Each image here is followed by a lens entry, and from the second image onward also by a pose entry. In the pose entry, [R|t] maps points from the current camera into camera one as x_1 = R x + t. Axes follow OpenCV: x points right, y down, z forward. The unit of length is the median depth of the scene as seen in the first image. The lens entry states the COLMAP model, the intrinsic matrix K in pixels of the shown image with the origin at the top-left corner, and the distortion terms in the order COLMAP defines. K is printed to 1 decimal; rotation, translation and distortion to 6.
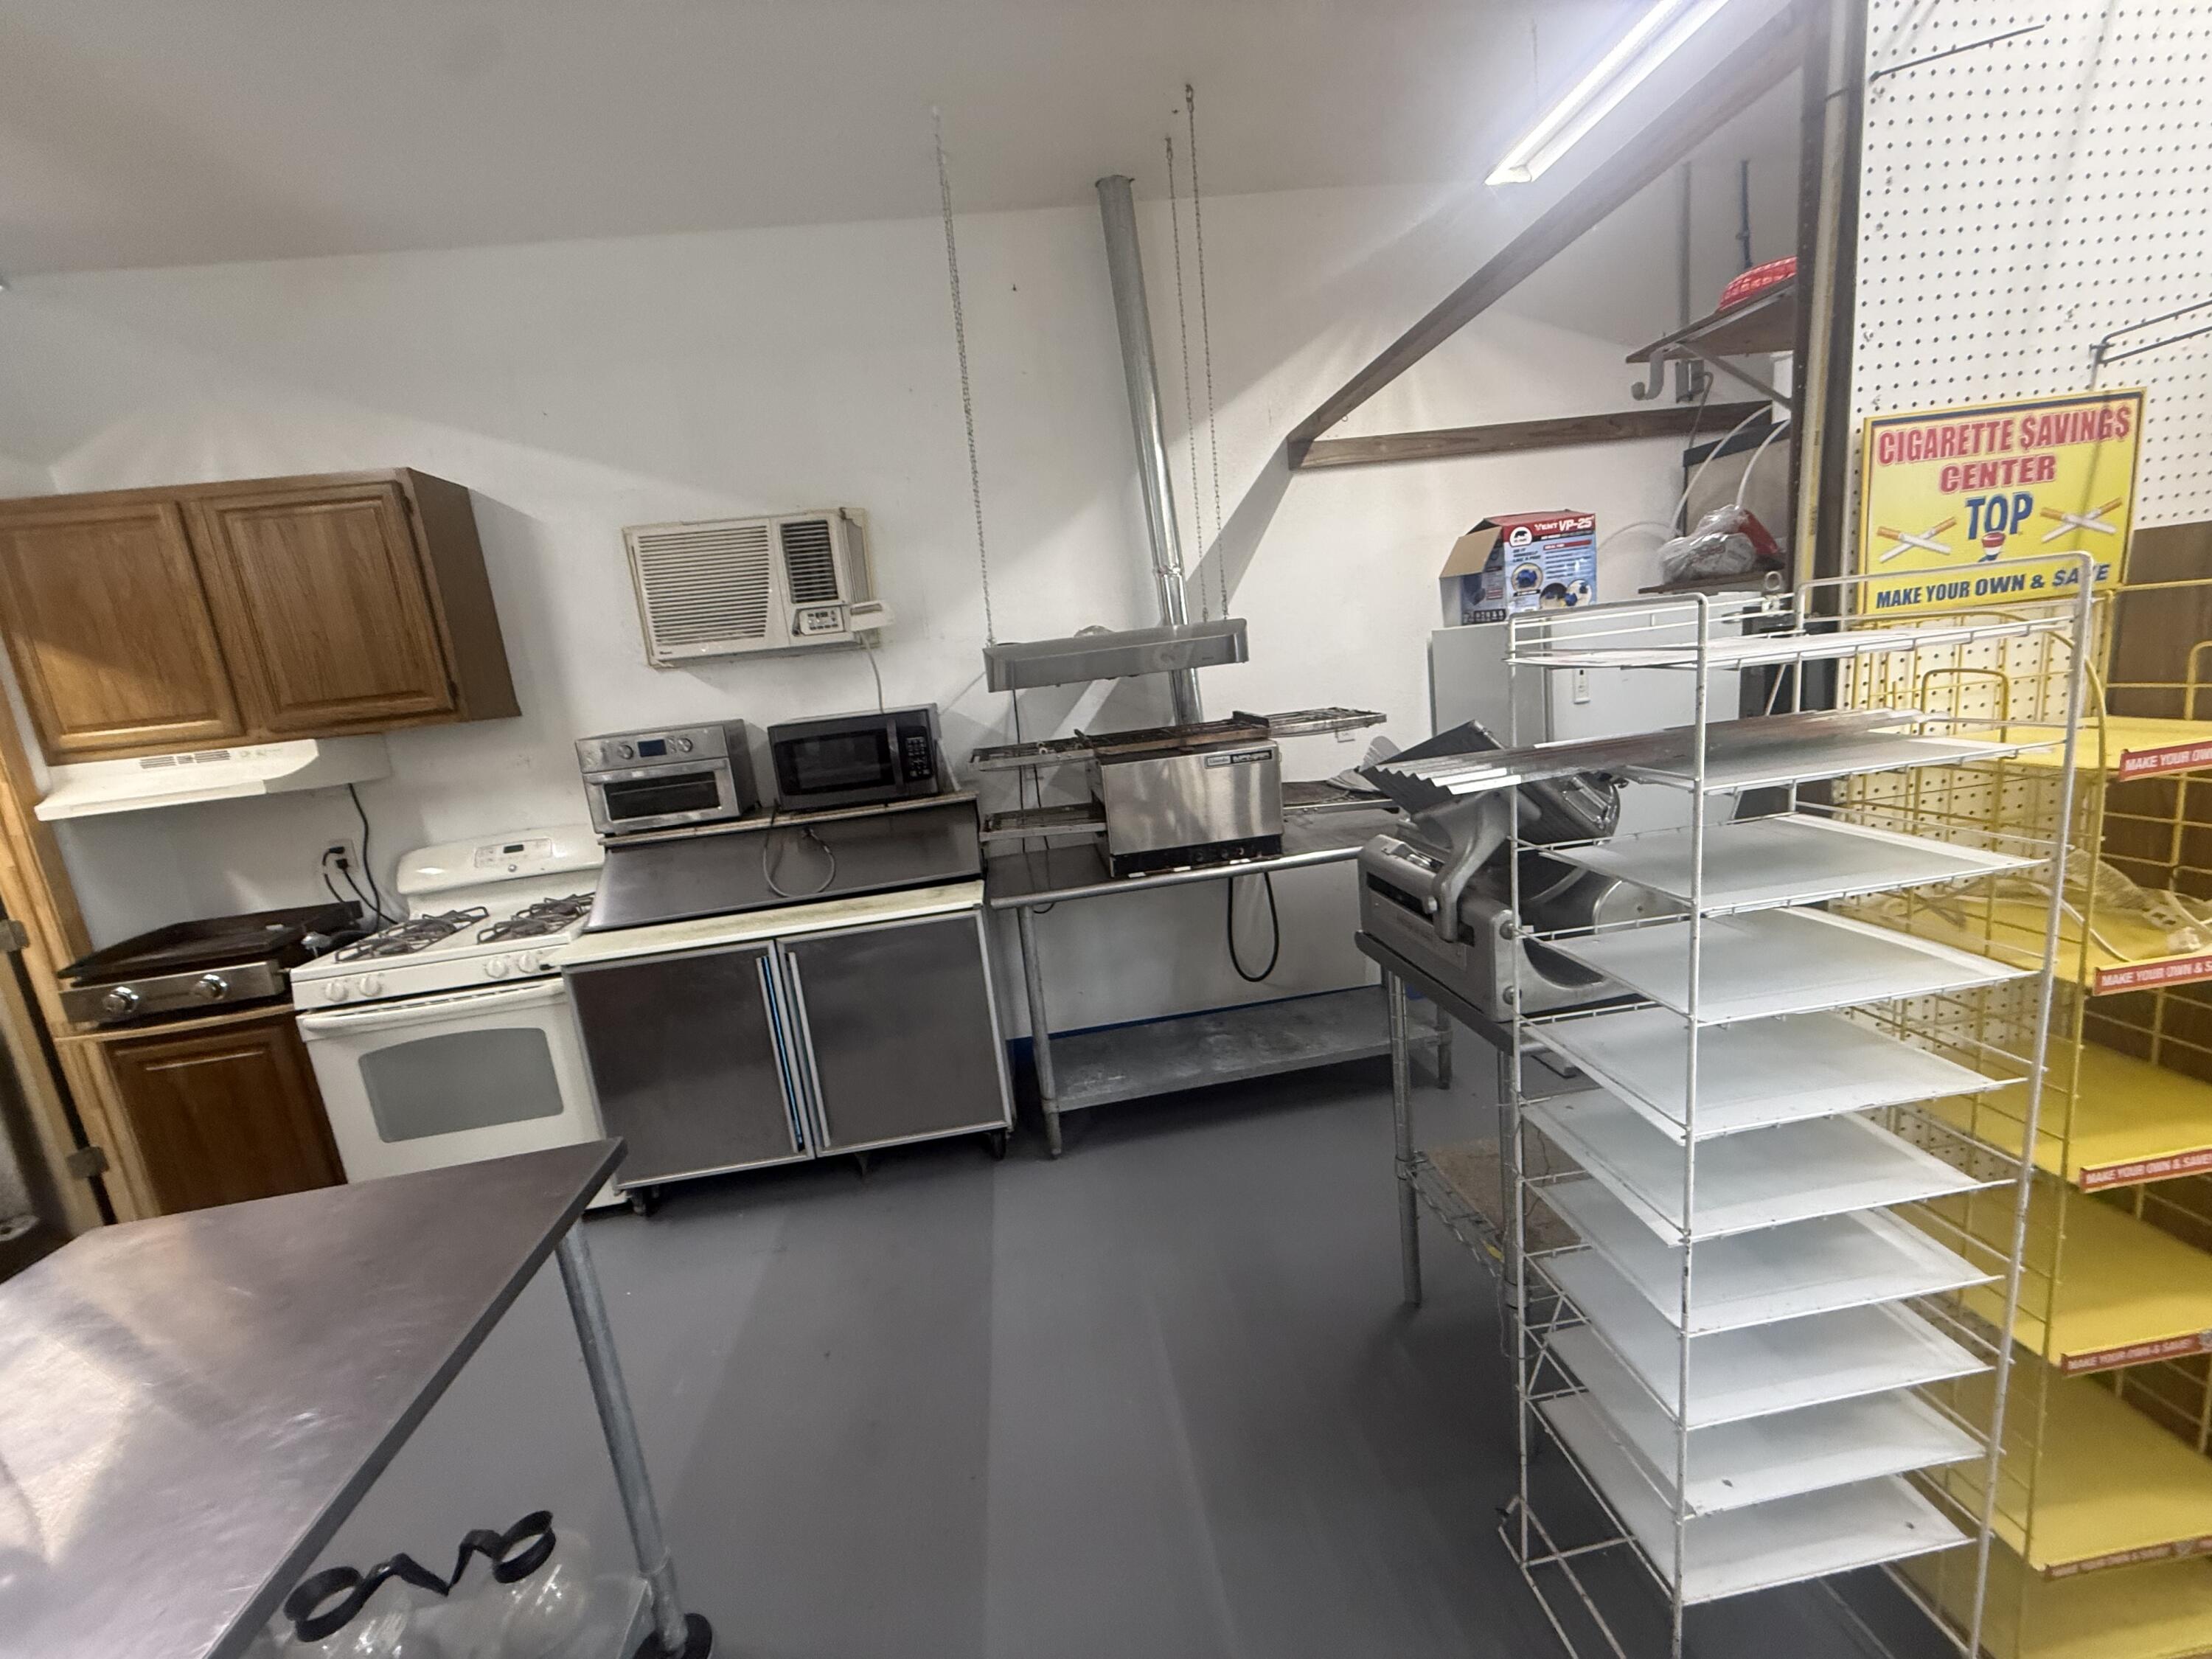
lens RADIAL K [[881.0, 0, 1096.2], [0, 881.0, 831.8], [0, 0, 1]] dist [-0.000675, -0.000375]
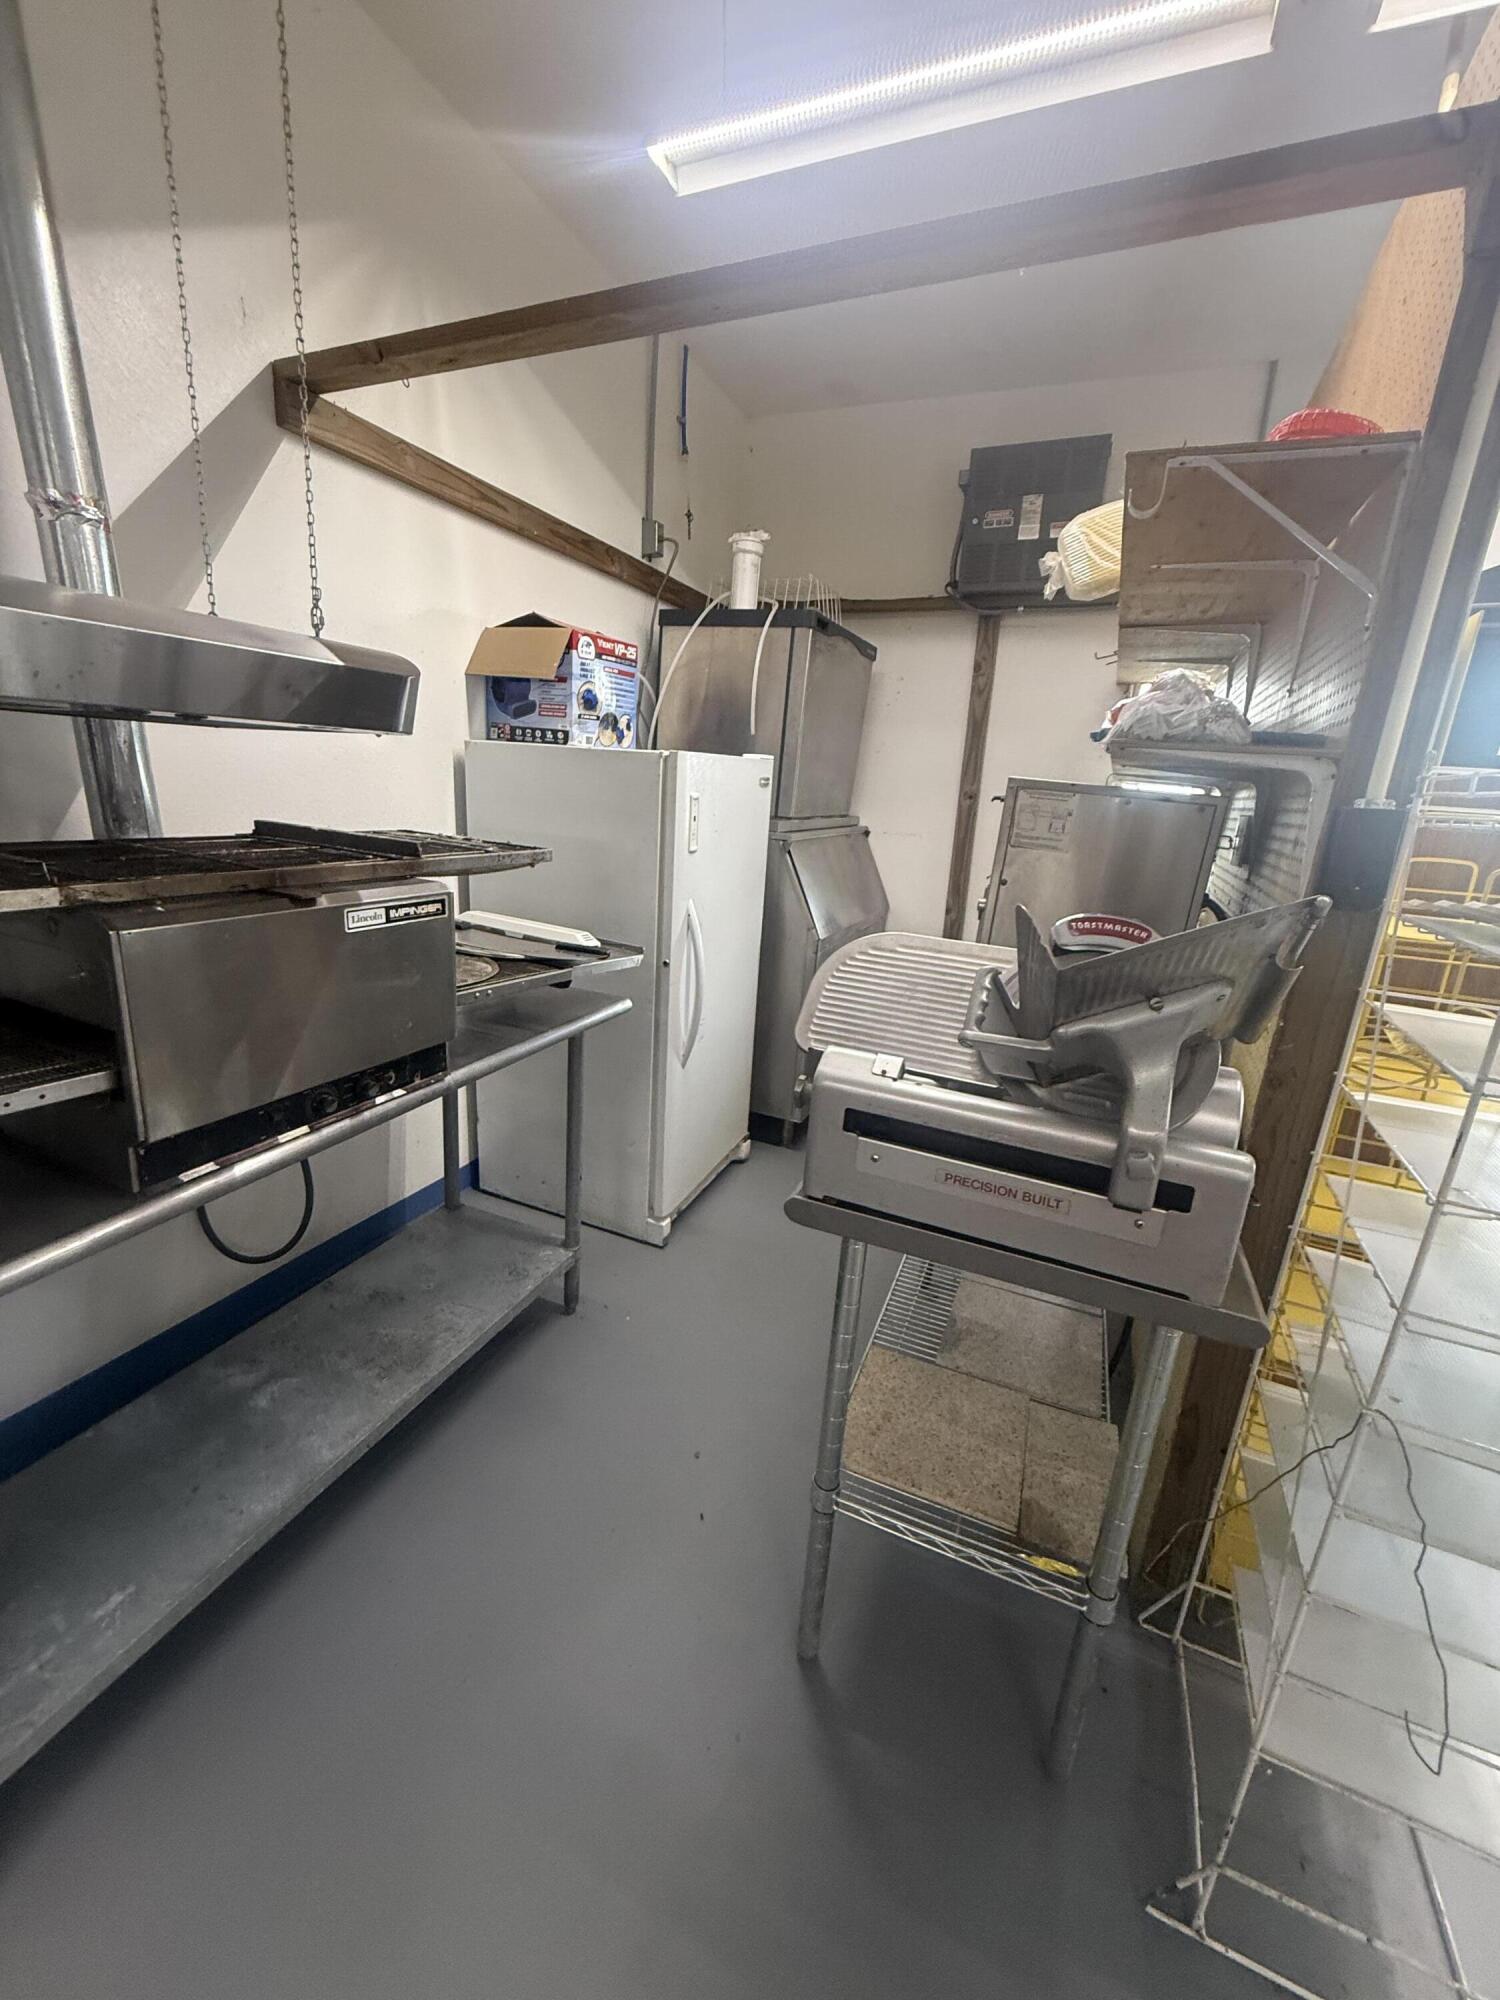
lens RADIAL K [[796.6, 0, 744.7], [0, 796.6, 995.9], [0, 0, 1]] dist [-0.000675, -0.000375]
pose [[0.493655, -0.086192, 0.865376, -0.137408], [0.038661, 0.996268, 0.077175, -0.052441], [-0.868798, -0.004641, 0.495145, 0.477911]]
